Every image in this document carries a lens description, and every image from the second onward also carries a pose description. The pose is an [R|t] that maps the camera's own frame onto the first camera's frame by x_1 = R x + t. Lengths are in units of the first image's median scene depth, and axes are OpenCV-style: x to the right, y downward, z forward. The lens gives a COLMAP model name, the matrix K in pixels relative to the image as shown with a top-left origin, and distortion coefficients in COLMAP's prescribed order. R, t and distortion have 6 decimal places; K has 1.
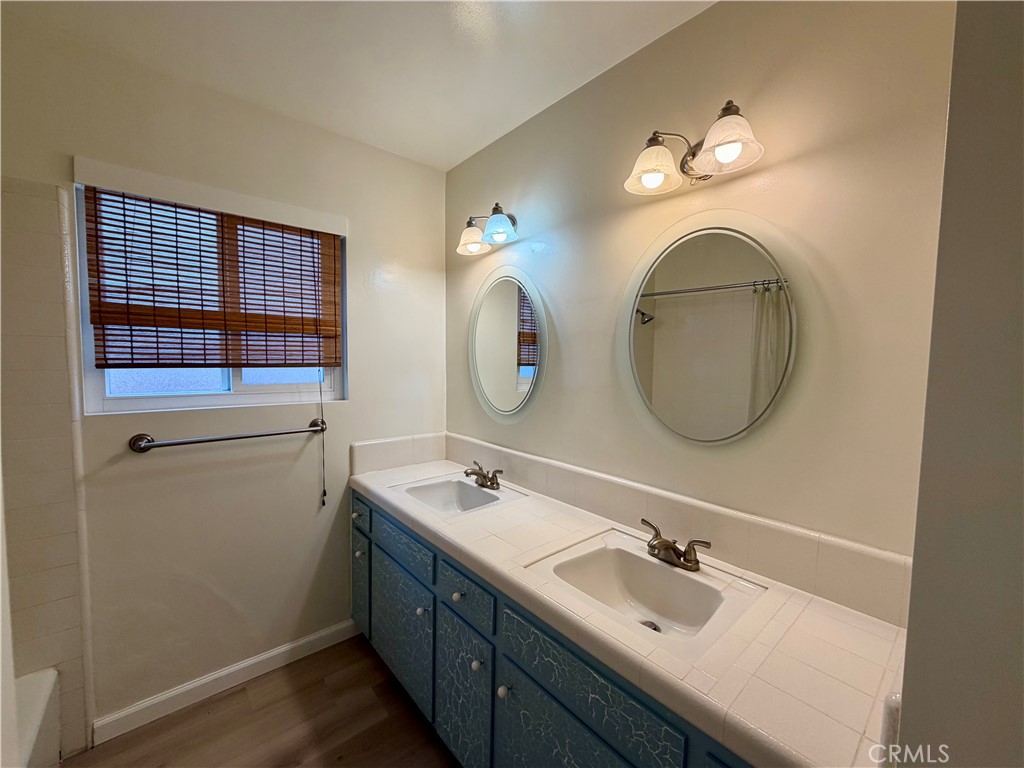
lens RADIAL K [[408.7, 0, 507.1], [0, 408.7, 388.9], [0, 0, 1]] dist [0.003016, 0.000306]
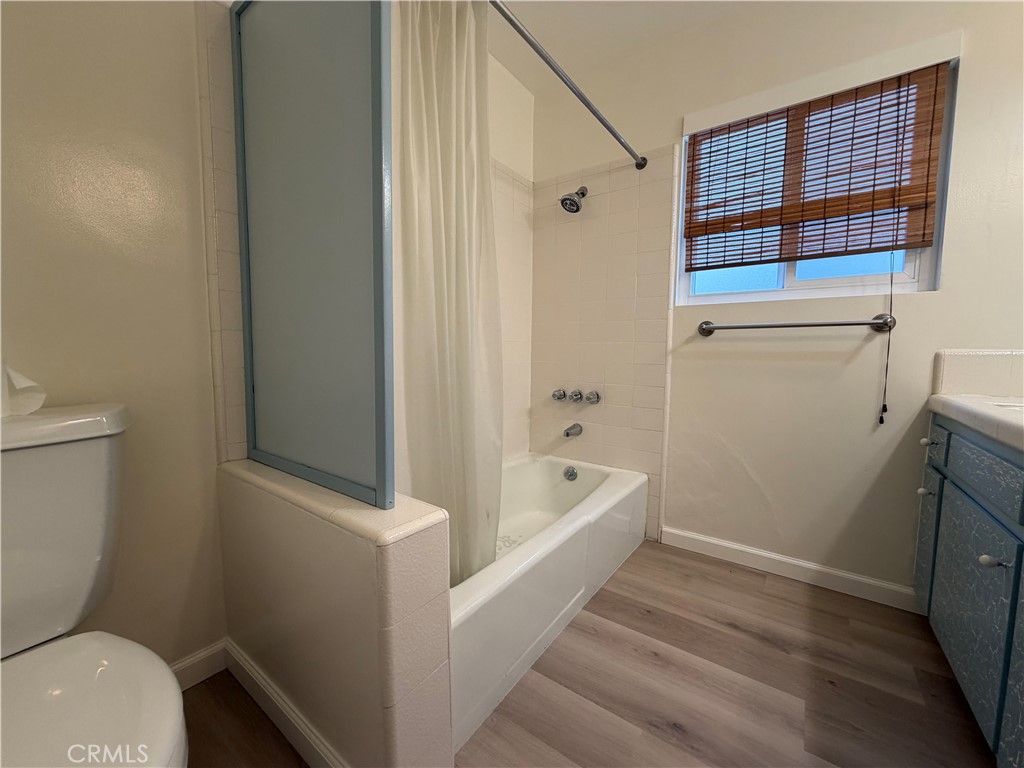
lens RADIAL K [[408.7, 0, 511.9], [0, 408.7, 381.3], [0, 0, 1]] dist [0.003016, 0.000306]
pose [[0.243022, 0.061453, -0.968072, 0.168217], [-0.074449, 0.996229, 0.044551, 0.248050], [0.967160, 0.061245, 0.246681, 0.105204]]
